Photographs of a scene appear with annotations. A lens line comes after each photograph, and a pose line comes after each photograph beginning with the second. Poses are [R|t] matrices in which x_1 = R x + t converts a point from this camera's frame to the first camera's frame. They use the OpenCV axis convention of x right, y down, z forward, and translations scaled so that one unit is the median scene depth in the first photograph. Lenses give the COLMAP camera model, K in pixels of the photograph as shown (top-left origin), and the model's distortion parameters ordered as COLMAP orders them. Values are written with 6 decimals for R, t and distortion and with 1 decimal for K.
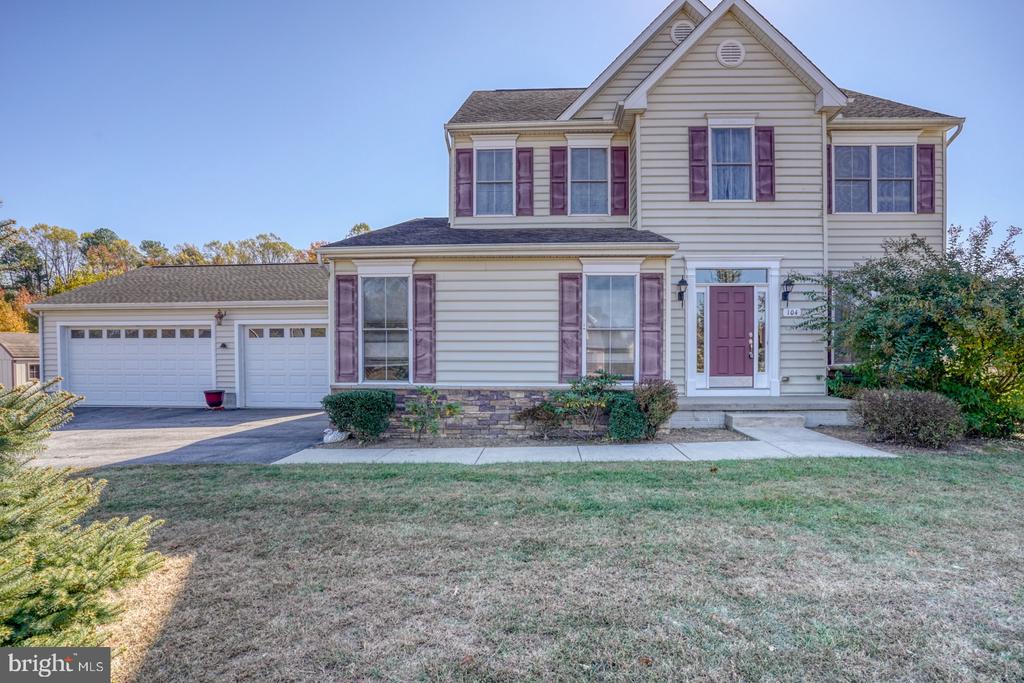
lens RADIAL K [[529.0, 0, 511.9], [0, 529.0, 363.3], [0, 0, 1]] dist [-0.036816, 0.001491]
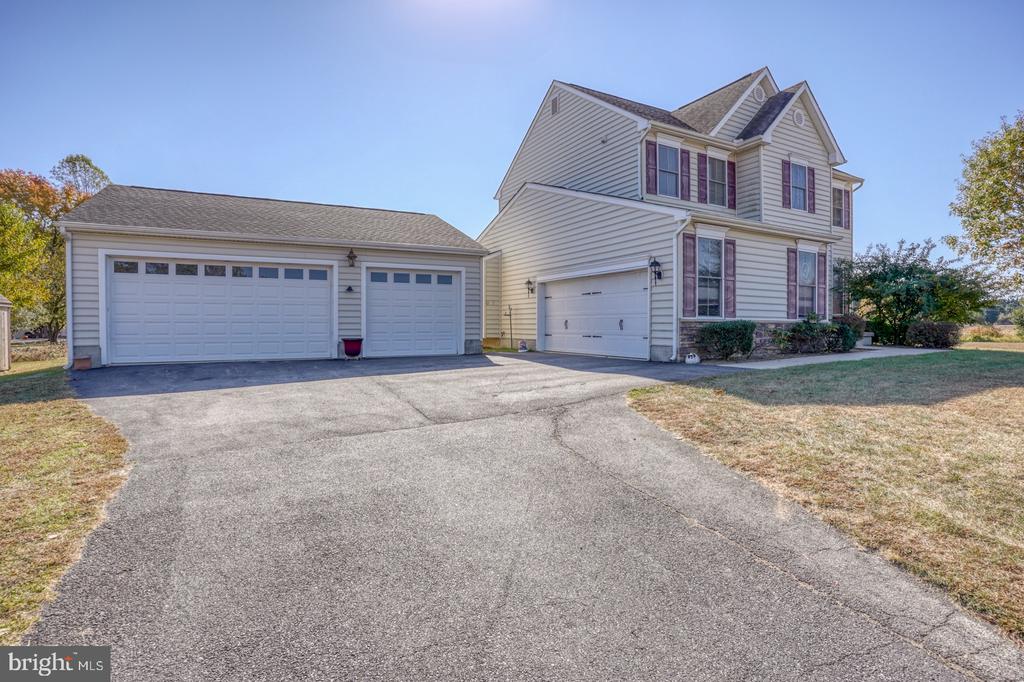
lens RADIAL K [[513.2, 0, 514.4], [0, 513.2, 333.4], [0, 0, 1]] dist [-0.070320, 0.036346]
pose [[0.854235, -0.005313, 0.519860, -1.137219], [0.002960, 0.999981, 0.005356, 0.058672], [-0.519878, -0.003036, 0.854235, 0.131093]]
